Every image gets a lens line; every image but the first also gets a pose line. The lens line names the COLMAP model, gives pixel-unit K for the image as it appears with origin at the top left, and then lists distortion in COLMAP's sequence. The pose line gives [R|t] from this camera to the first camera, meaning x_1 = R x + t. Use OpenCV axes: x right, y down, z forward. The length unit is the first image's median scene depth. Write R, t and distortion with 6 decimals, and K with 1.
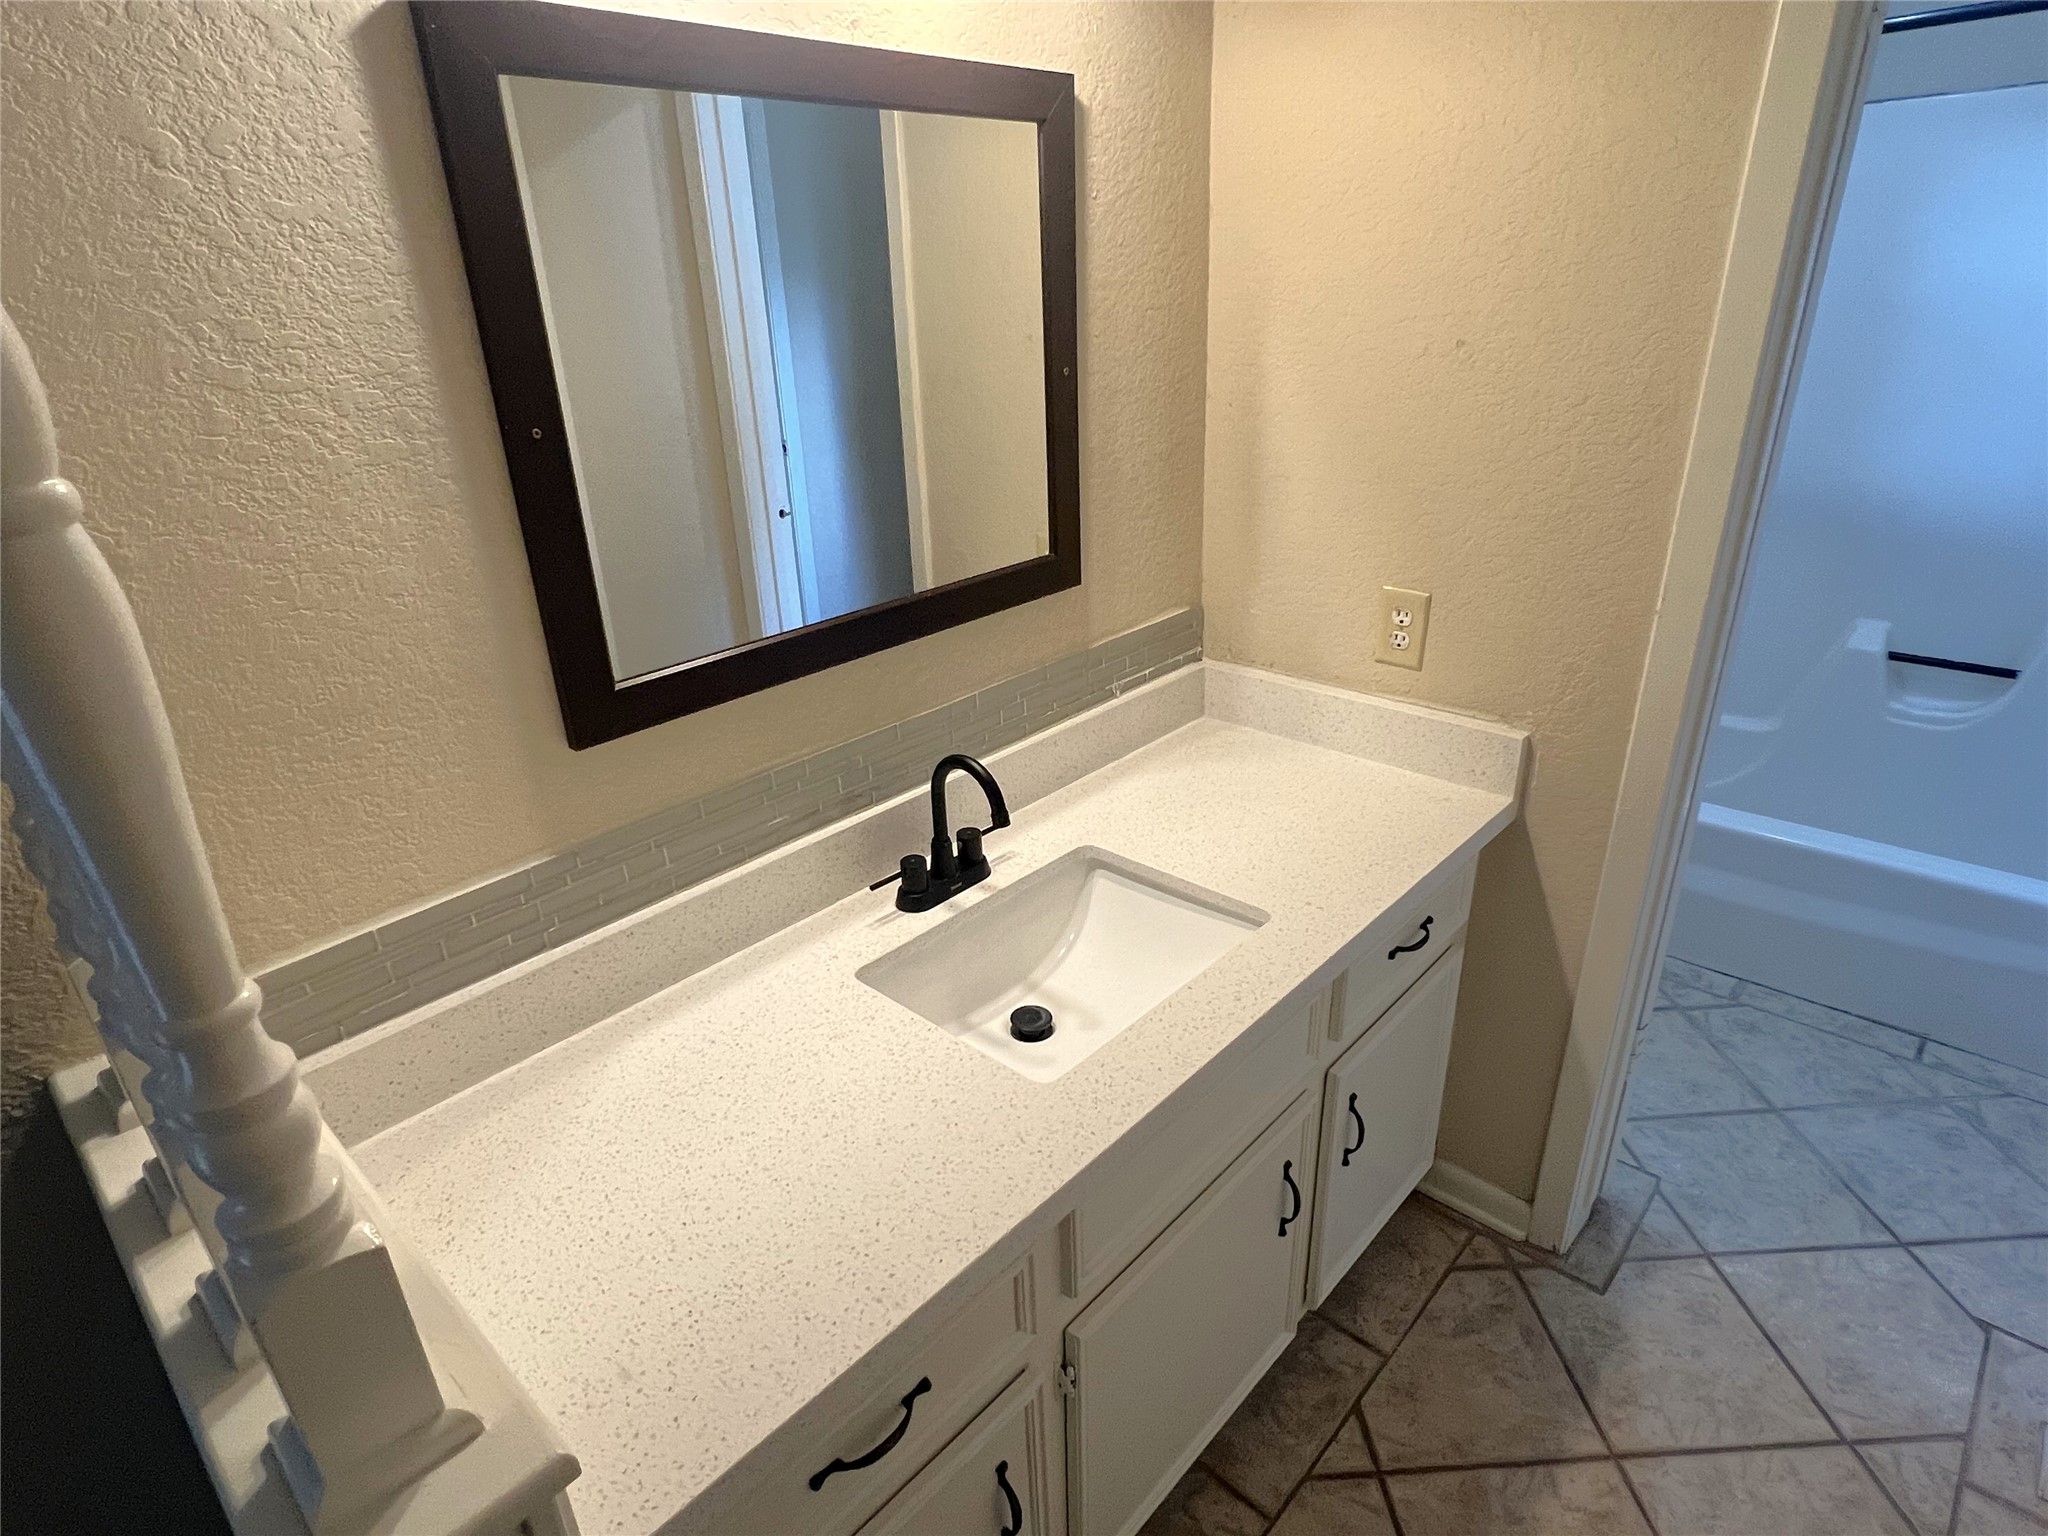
lens RADIAL K [[1125.3, 0, 1026.0], [0, 1125.3, 776.2], [0, 0, 1]] dist [0.000042, 0.000252]
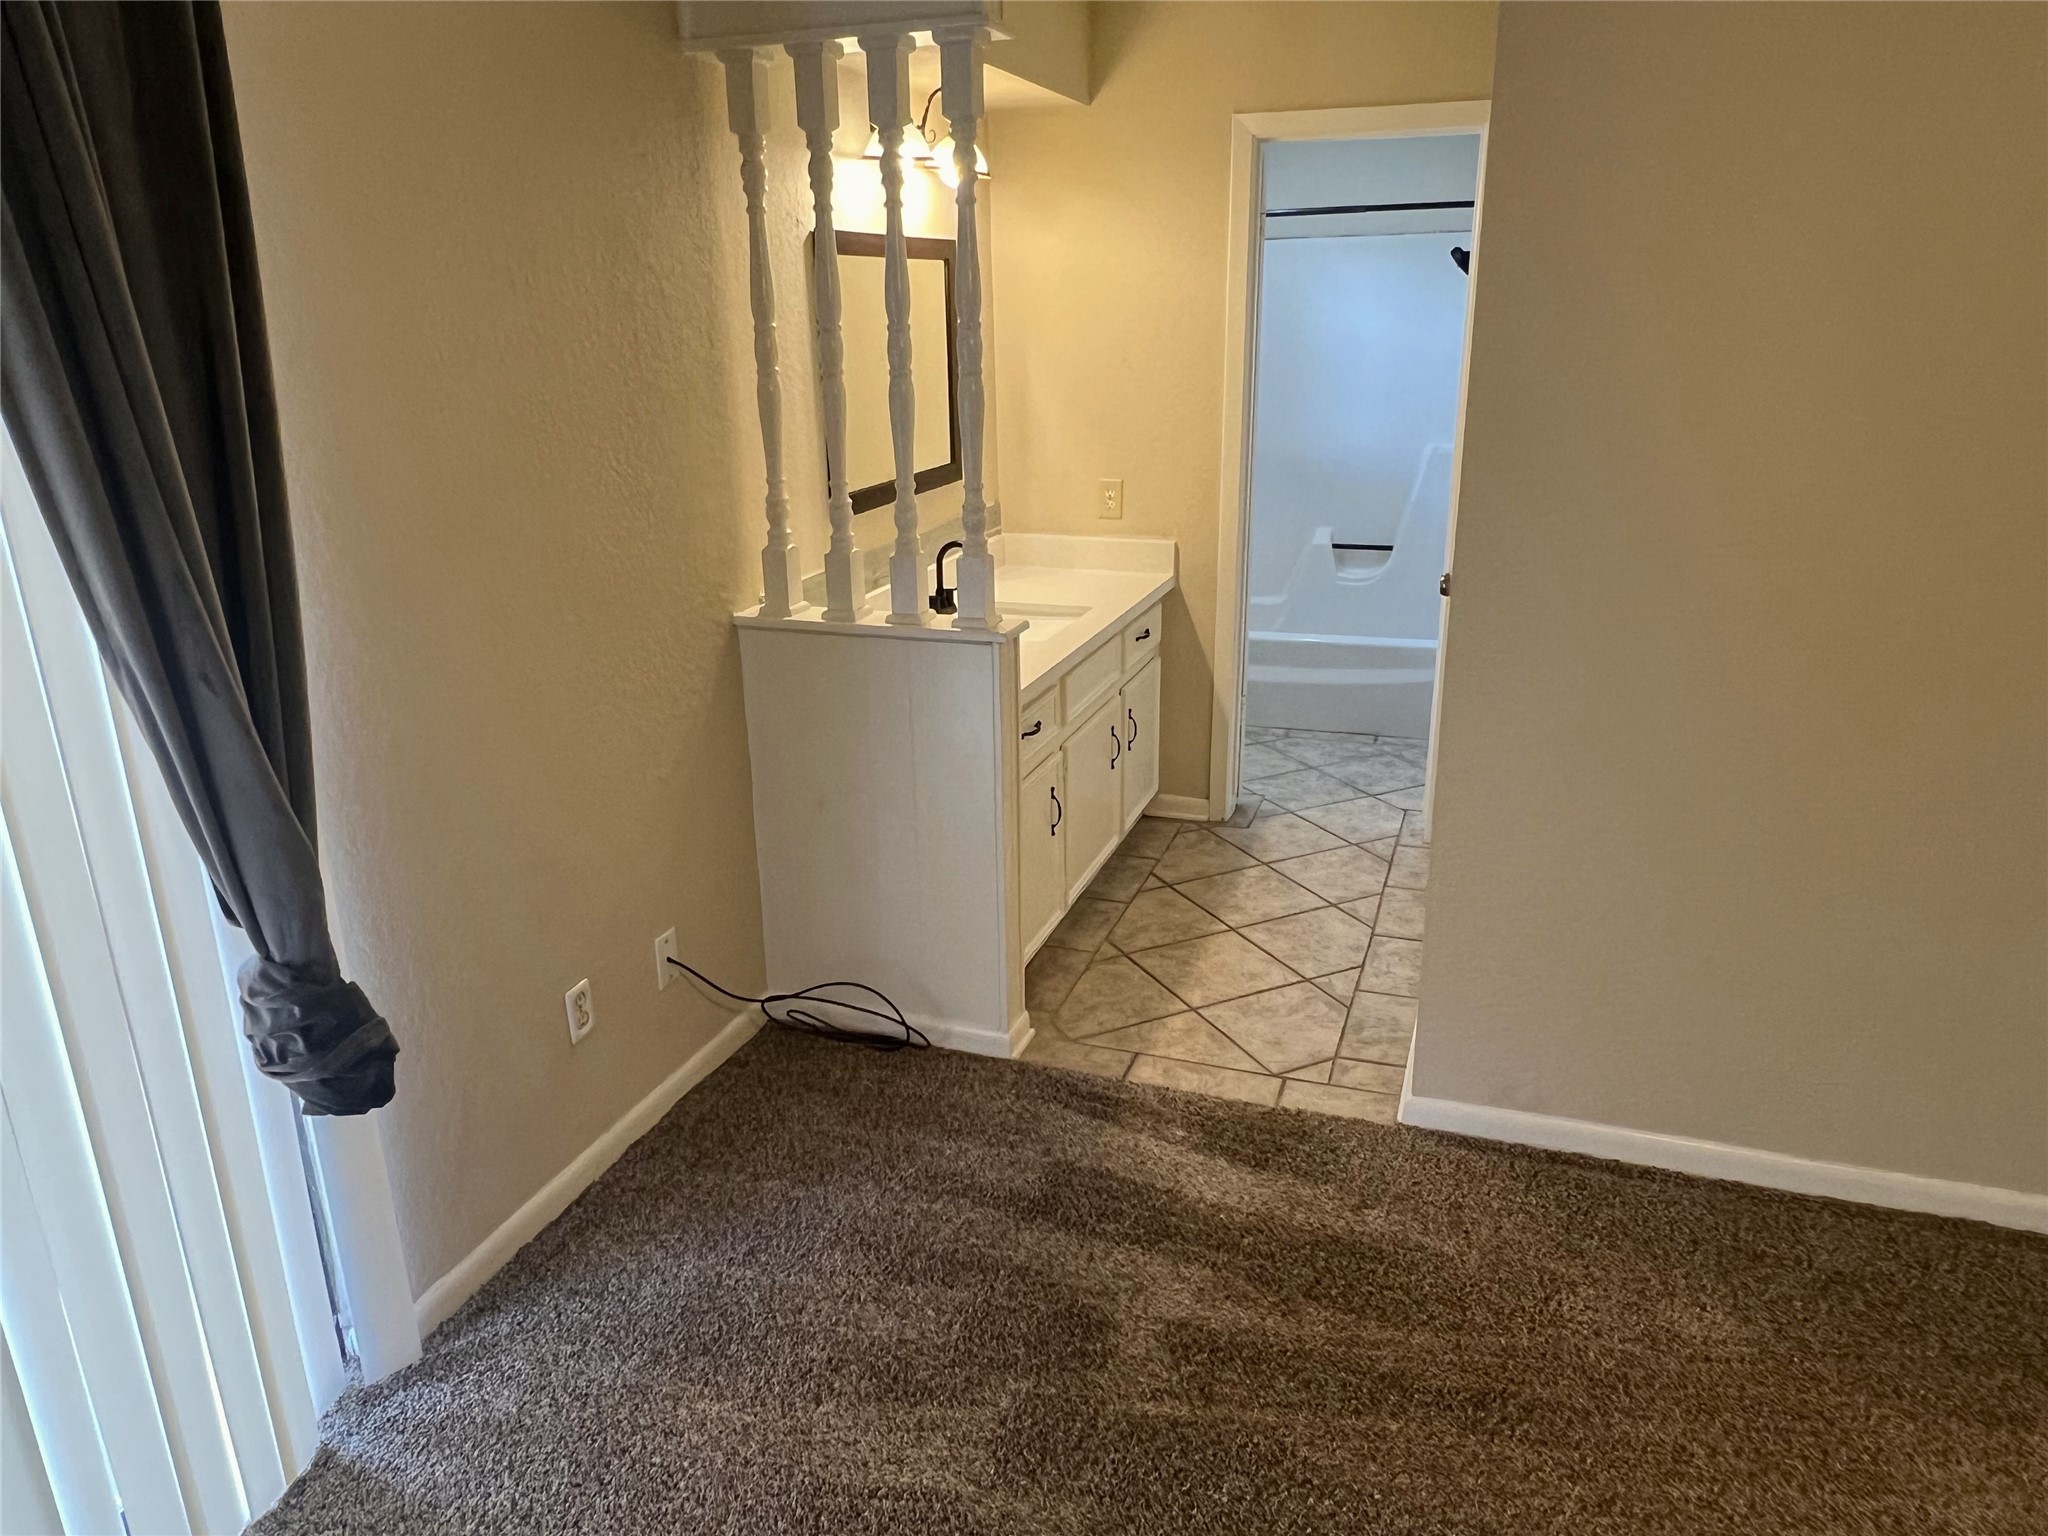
lens RADIAL K [[1395.3, 0, 1024.0], [0, 1395.3, 768.0], [0, 0, 1]] dist [-0.000455, 0.000281]
pose [[0.919175, -0.103961, 0.379881, -0.717606], [0.142782, 0.986878, -0.075406, 0.454094], [-0.367057, 0.123551, 0.921957, -1.051822]]
